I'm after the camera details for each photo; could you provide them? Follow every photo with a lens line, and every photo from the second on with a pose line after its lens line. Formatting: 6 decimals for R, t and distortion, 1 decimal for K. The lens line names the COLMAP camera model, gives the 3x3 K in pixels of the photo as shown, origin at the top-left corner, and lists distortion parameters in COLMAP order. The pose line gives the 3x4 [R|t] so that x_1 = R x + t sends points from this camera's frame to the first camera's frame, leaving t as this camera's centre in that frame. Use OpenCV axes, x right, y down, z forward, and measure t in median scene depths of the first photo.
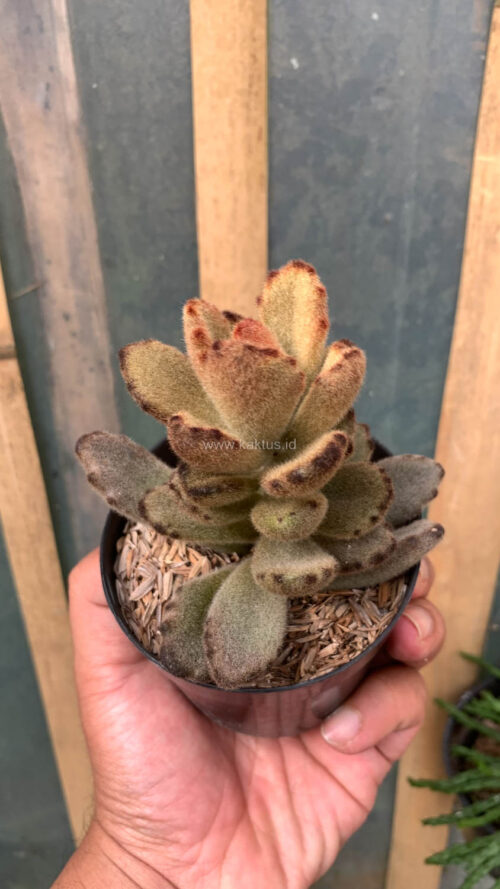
lens RADIAL K [[654.8, 0, 255.4], [0, 654.8, 451.2], [0, 0, 1]] dist [0.002094, -0.007753]
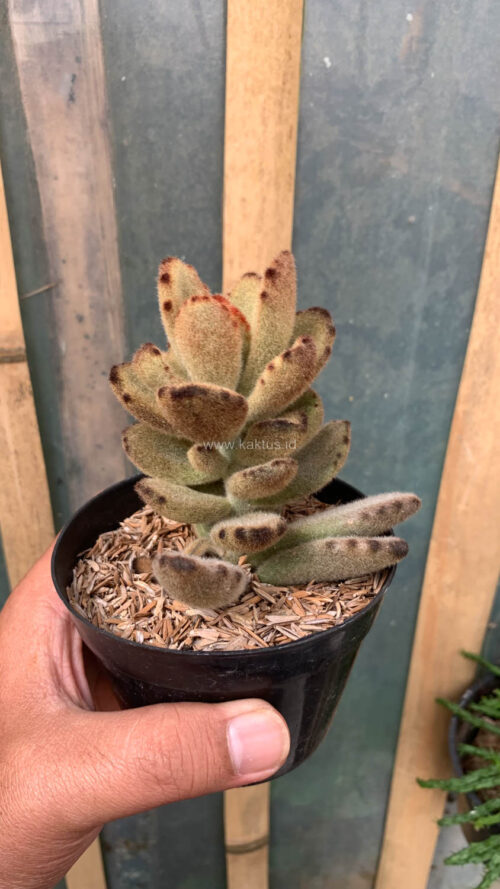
lens RADIAL K [[657.7, 0, 252.1], [0, 657.7, 453.0], [0, 0, 1]] dist [-0.002362, -0.001820]
pose [[0.996968, -0.012795, 0.076757, -0.130120], [0.013021, 0.999912, -0.002445, -0.001824], [-0.076719, 0.003437, 0.997047, 0.021924]]
